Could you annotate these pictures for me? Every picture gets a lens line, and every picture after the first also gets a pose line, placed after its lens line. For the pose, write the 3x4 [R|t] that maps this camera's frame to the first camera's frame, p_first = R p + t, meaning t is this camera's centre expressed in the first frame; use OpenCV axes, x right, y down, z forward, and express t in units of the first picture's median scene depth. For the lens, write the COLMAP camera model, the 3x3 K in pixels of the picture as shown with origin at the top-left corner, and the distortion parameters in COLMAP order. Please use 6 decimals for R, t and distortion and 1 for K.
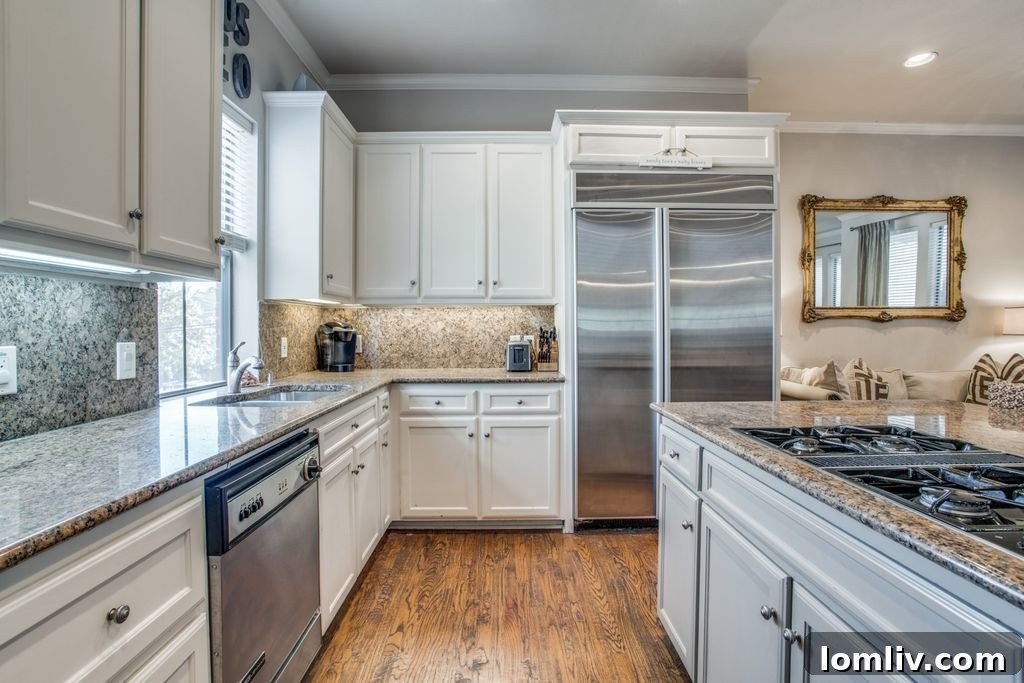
lens RADIAL K [[498.5, 0, 512.8], [0, 498.5, 336.3], [0, 0, 1]] dist [-0.081992, 0.034519]
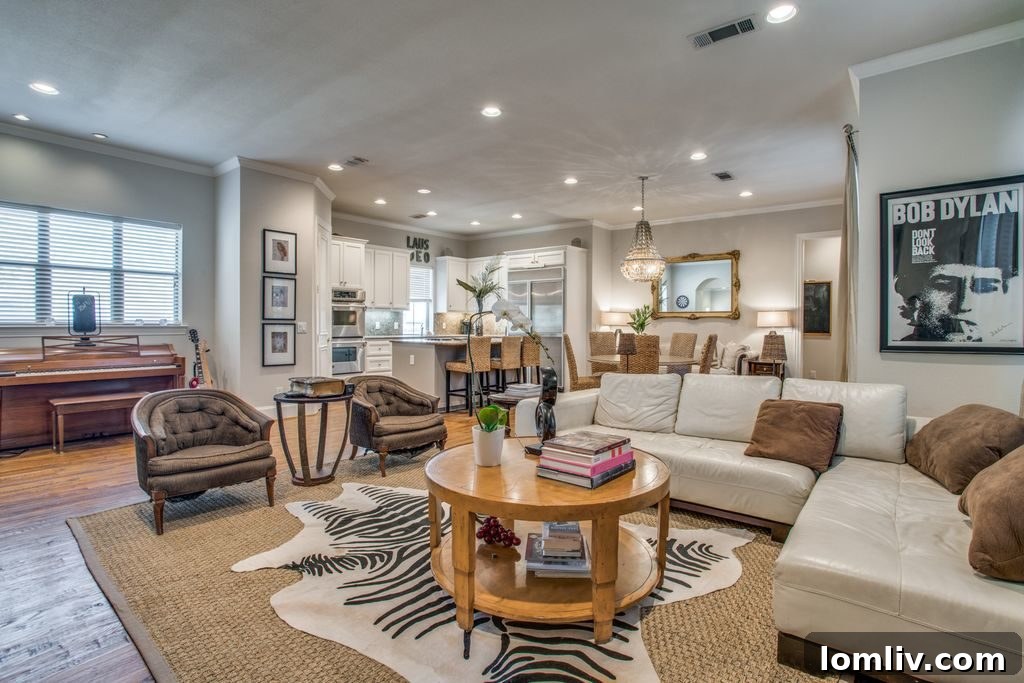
lens RADIAL K [[498.5, 0, 512.8], [0, 498.5, 336.3], [0, 0, 1]] dist [-0.081992, 0.034519]
pose [[0.770196, 0.025623, -0.637292, 1.728338], [-0.020985, 0.999670, 0.014832, 0.026998], [0.637462, 0.001949, 0.770480, -1.137329]]
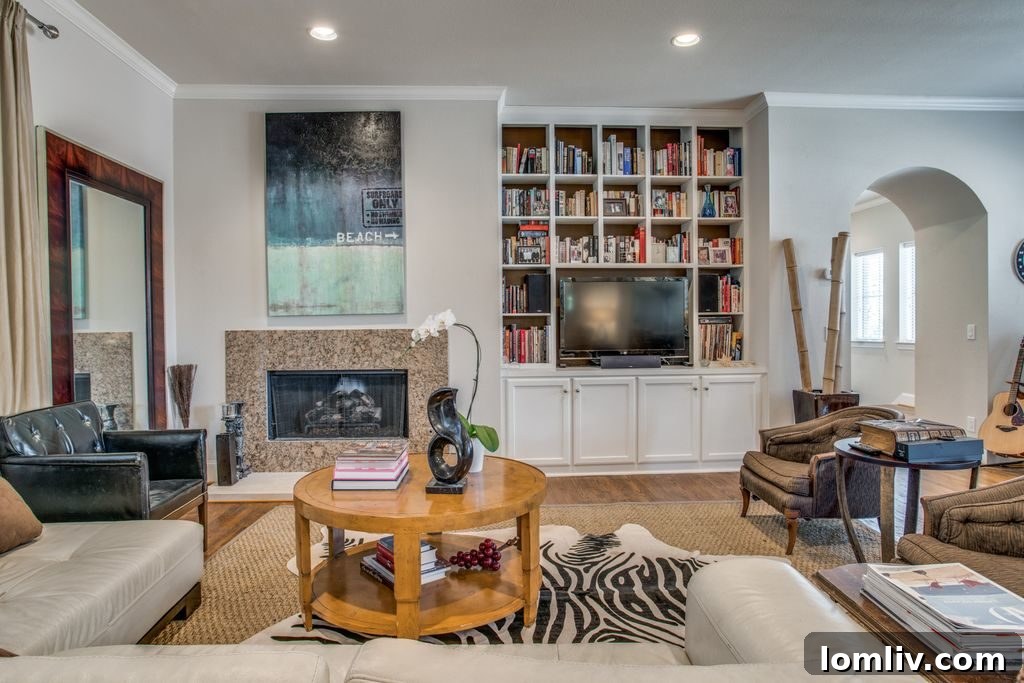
lens RADIAL K [[603.3, 0, 512.0], [0, 603.3, 341.5], [0, 0, 1]] dist [-0.095931, 0.074533]
pose [[-0.999228, 0.018855, -0.034453, 1.292095], [0.017308, 0.998853, 0.044640, -0.002371], [0.035255, 0.044009, -0.998409, 0.058387]]
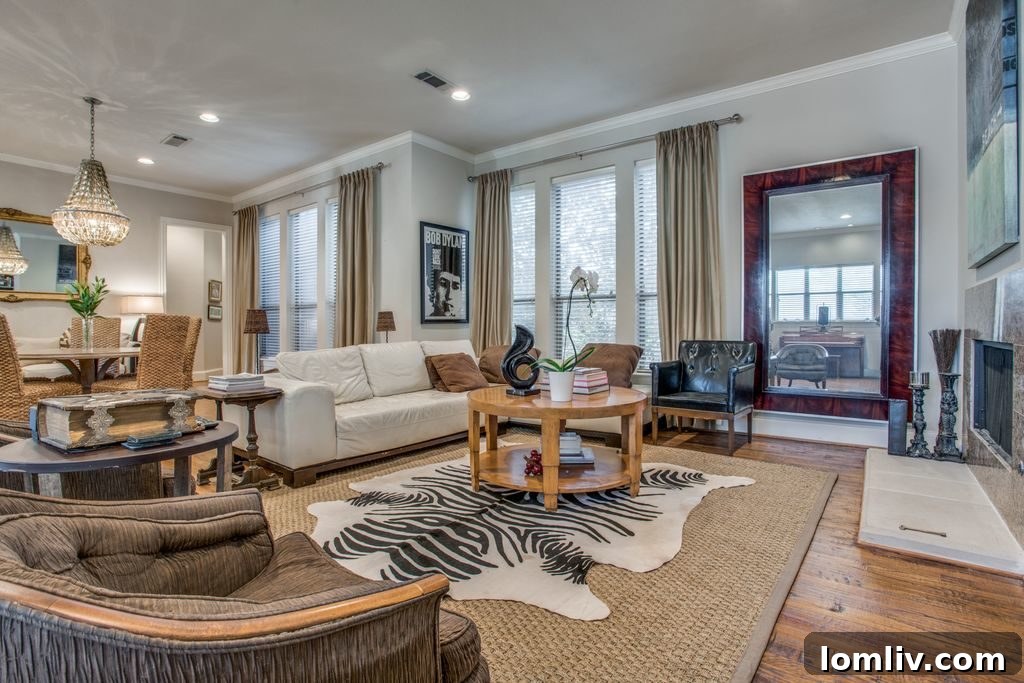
lens RADIAL K [[498.5, 0, 512.8], [0, 498.5, 336.3], [0, 0, 1]] dist [-0.081992, 0.034519]
pose [[0.612691, -0.010471, 0.790253, 0.683301], [0.011911, 0.999921, 0.004014, 0.090972], [-0.790233, 0.006953, 0.612767, -1.091893]]
